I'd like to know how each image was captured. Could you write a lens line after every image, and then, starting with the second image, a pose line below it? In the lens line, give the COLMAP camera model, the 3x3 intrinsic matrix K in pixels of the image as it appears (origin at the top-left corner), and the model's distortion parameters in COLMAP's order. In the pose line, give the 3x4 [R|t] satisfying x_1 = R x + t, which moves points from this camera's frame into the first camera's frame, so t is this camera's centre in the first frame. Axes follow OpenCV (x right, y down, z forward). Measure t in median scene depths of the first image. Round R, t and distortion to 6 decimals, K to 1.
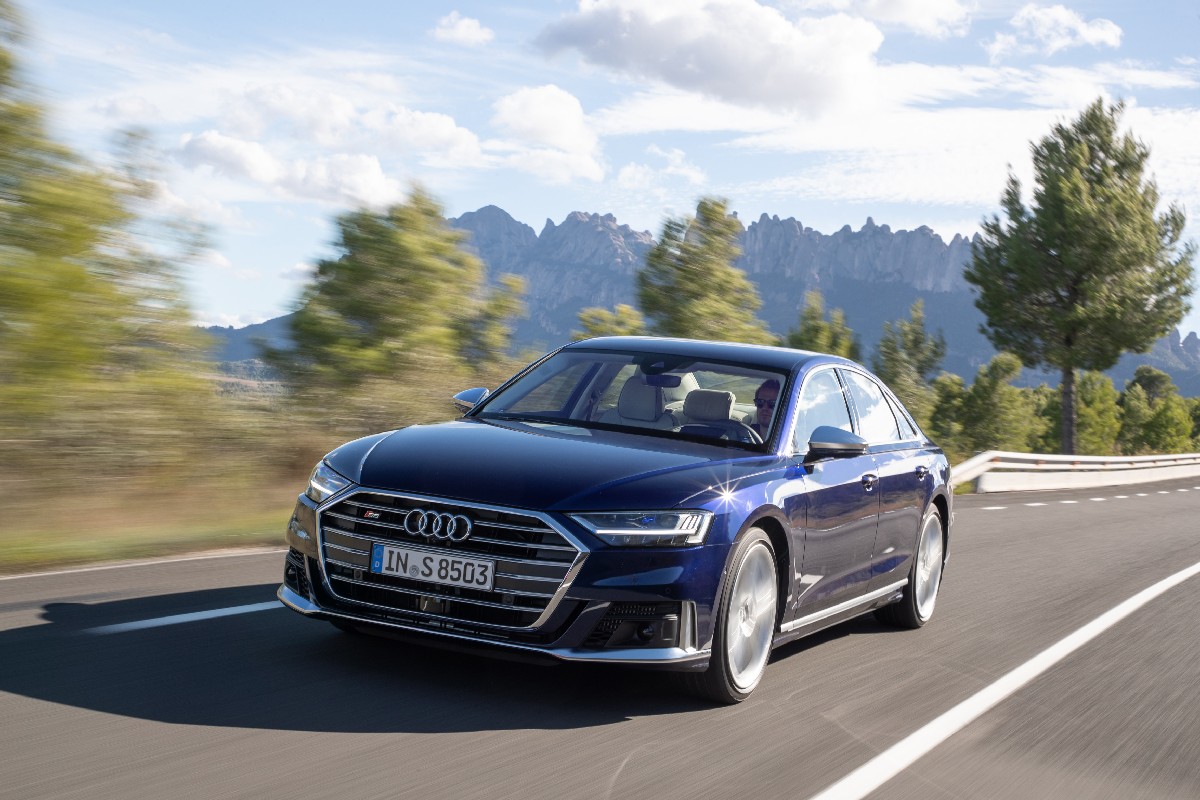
lens RADIAL K [[1942.3, 0, 599.1], [0, 1942.3, 402.5], [0, 0, 1]] dist [0.238447, 0.000000]
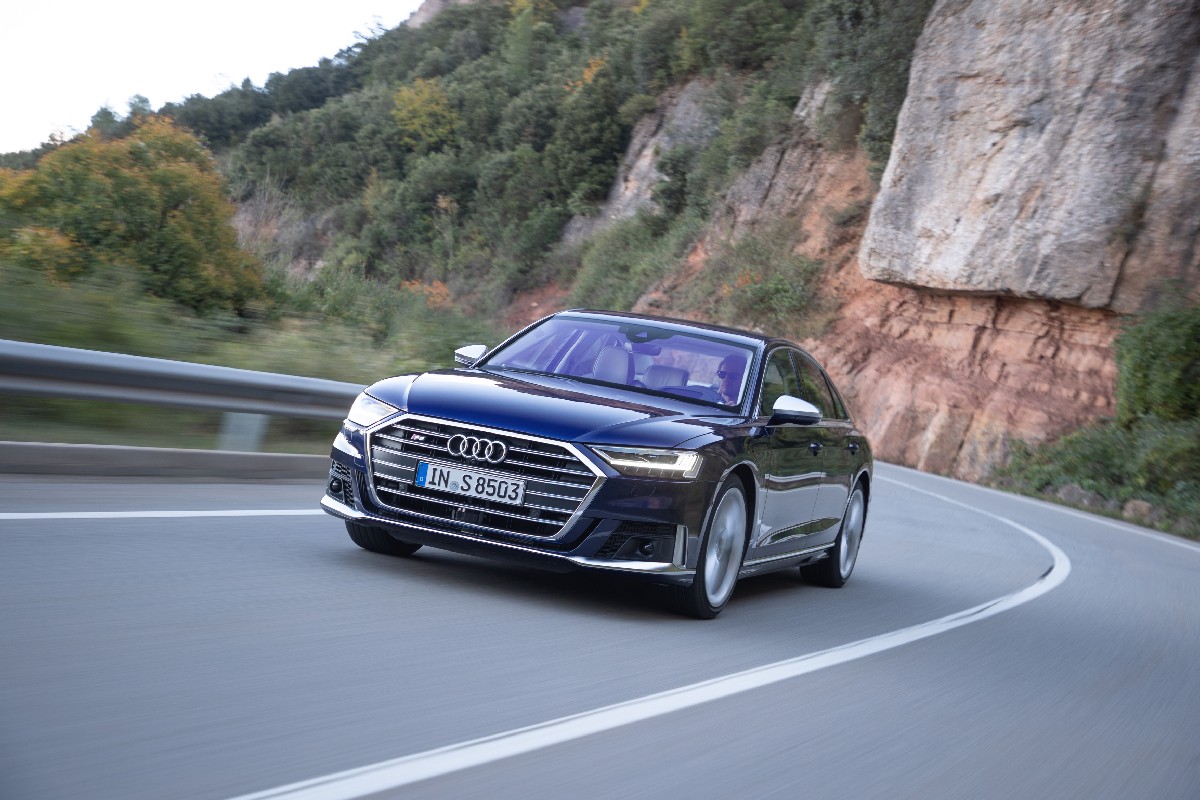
lens RADIAL K [[2110.9, 0, 603.0], [0, 2110.9, 399.0], [0, 0, 1]] dist [0.316921, 0.000000]
pose [[0.993680, 0.069272, 0.088324, -0.121478], [-0.068317, 0.997568, -0.013788, 0.044979], [-0.089064, 0.007667, 0.995996, -0.289151]]
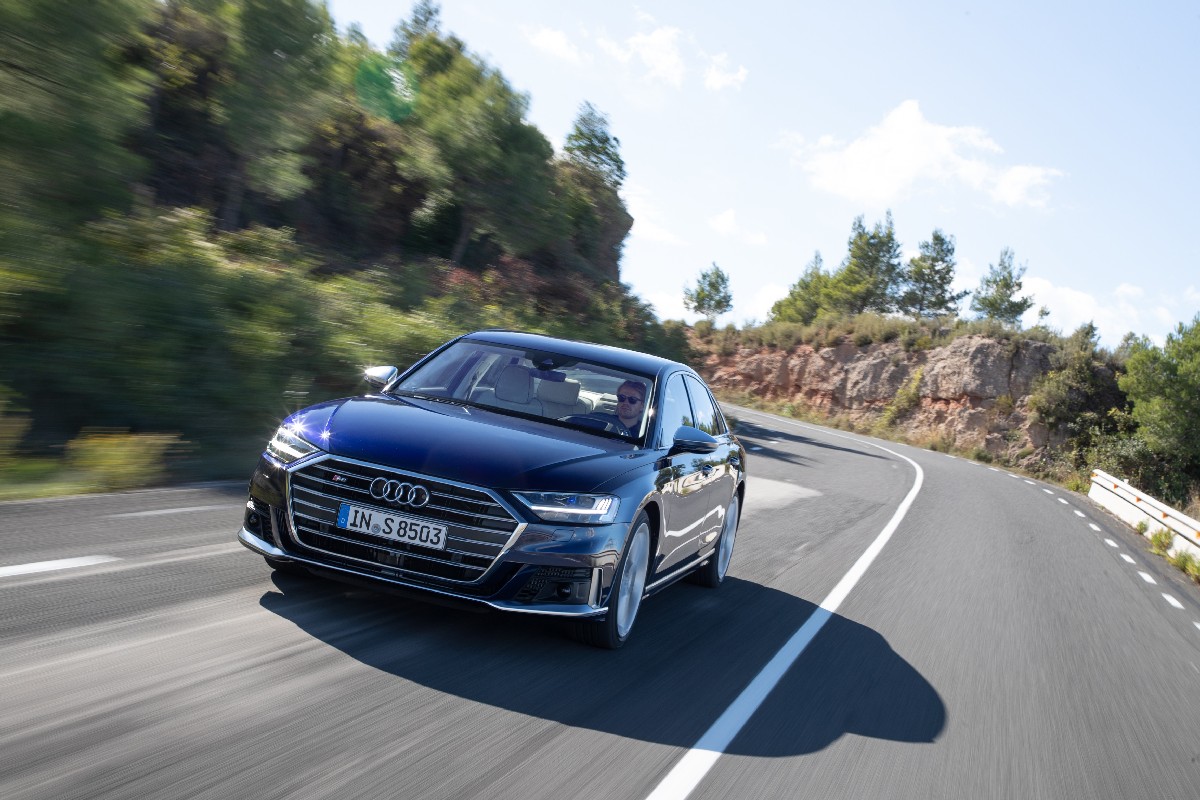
lens RADIAL K [[1791.2, 0, 611.8], [0, 1791.2, 404.4], [0, 0, 1]] dist [0.188206, 0.000000]
pose [[0.978759, 0.081580, 0.188086, -0.166549], [-0.087725, 0.995842, 0.024569, -0.030076], [-0.185300, -0.040547, 0.981845, -0.115391]]
